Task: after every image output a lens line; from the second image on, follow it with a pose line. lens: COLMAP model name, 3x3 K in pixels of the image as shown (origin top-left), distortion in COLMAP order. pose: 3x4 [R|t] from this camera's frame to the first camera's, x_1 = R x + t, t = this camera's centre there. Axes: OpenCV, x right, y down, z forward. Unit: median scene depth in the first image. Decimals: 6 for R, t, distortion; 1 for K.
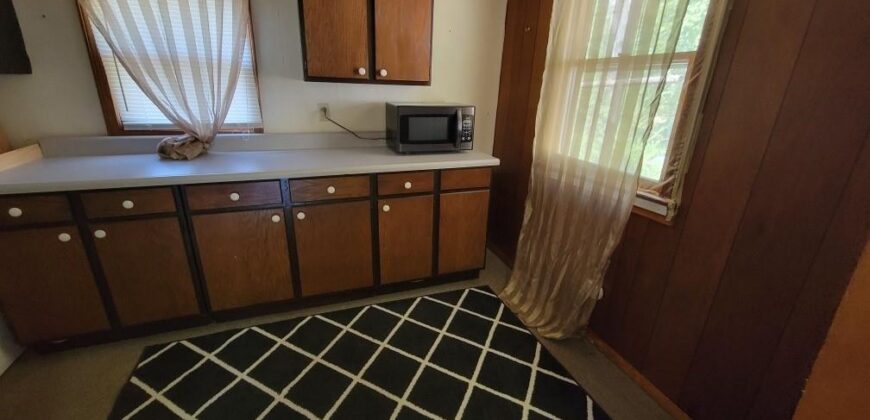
lens RADIAL K [[355.3, 0, 433.7], [0, 355.3, 207.4], [0, 0, 1]] dist [0.002644, 0.000038]
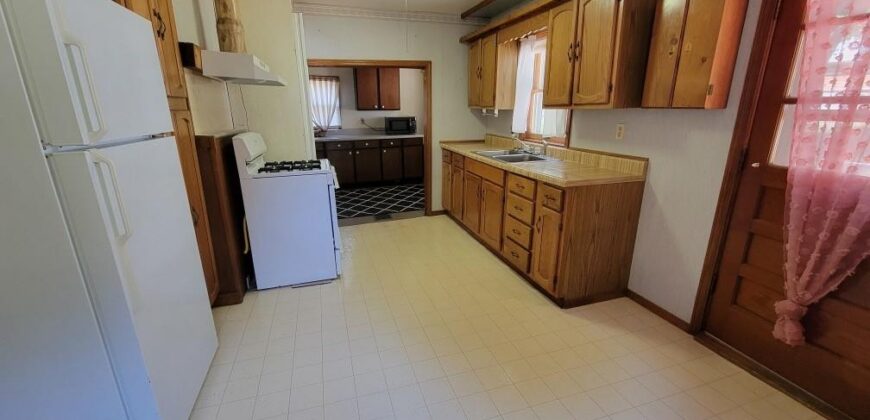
lens RADIAL K [[355.3, 0, 431.4], [0, 355.3, 206.8], [0, 0, 1]] dist [0.002644, 0.000038]
pose [[0.998347, -0.027371, -0.050539, 0.392427], [0.024638, 0.998241, -0.053916, 0.631326], [0.051926, 0.052582, 0.997266, -1.913421]]
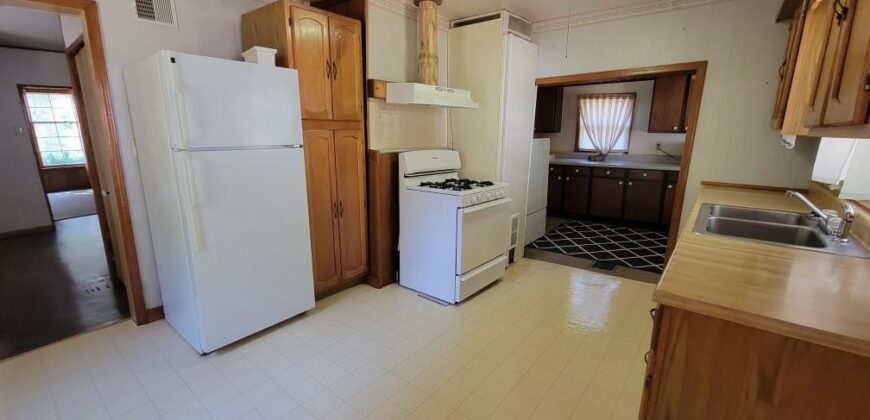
lens RADIAL K [[355.3, 0, 438.2], [0, 355.3, 205.5], [0, 0, 1]] dist [0.002644, 0.000038]
pose [[0.529344, 0.150080, -0.835028, 0.975009], [-0.258492, 0.965964, 0.009749, 0.468725], [0.808070, 0.210687, 0.550122, -1.383718]]
